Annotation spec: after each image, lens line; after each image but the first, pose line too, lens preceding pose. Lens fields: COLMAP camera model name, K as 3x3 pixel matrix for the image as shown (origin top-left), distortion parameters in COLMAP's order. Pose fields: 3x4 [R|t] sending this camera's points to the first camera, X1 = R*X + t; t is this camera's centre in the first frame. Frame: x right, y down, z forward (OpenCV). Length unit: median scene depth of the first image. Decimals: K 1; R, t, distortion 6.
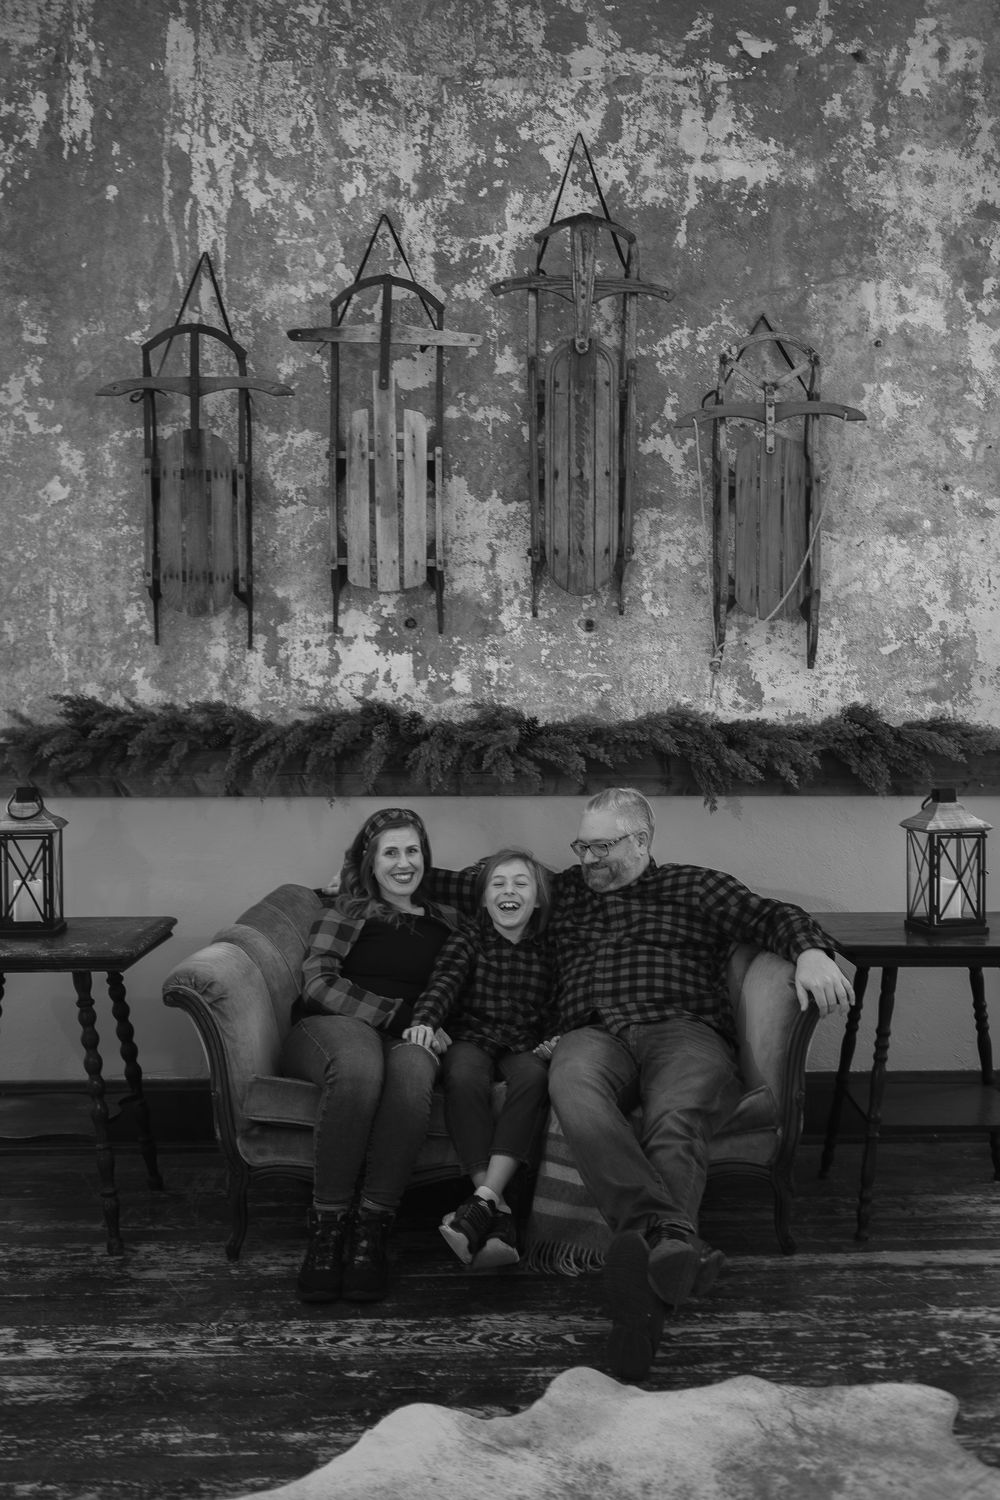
lens RADIAL K [[1481.0, 0, 501.4], [0, 1481.0, 747.0], [0, 0, 1]] dist [0.004270, 0.000000]
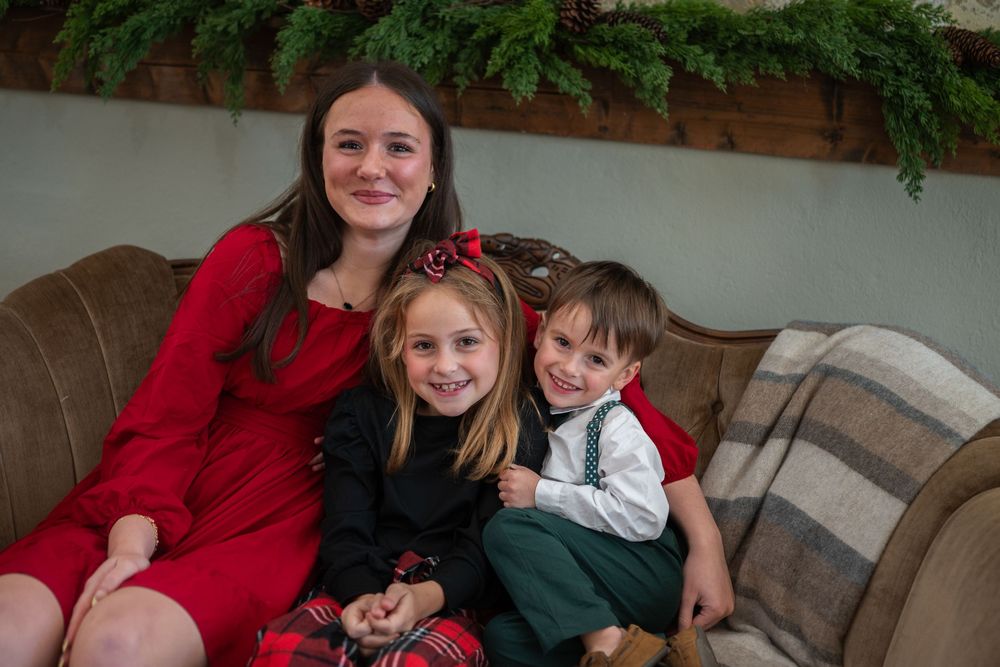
lens RADIAL K [[987.3, 0, 501.1], [0, 987.3, 329.2], [0, 0, 1]] dist [0.004270, 0.000000]
pose [[0.957449, 0.123319, -0.260931, 0.103165], [-0.087782, 0.985712, 0.143758, 0.055919], [0.274930, -0.114736, 0.954594, 0.633980]]
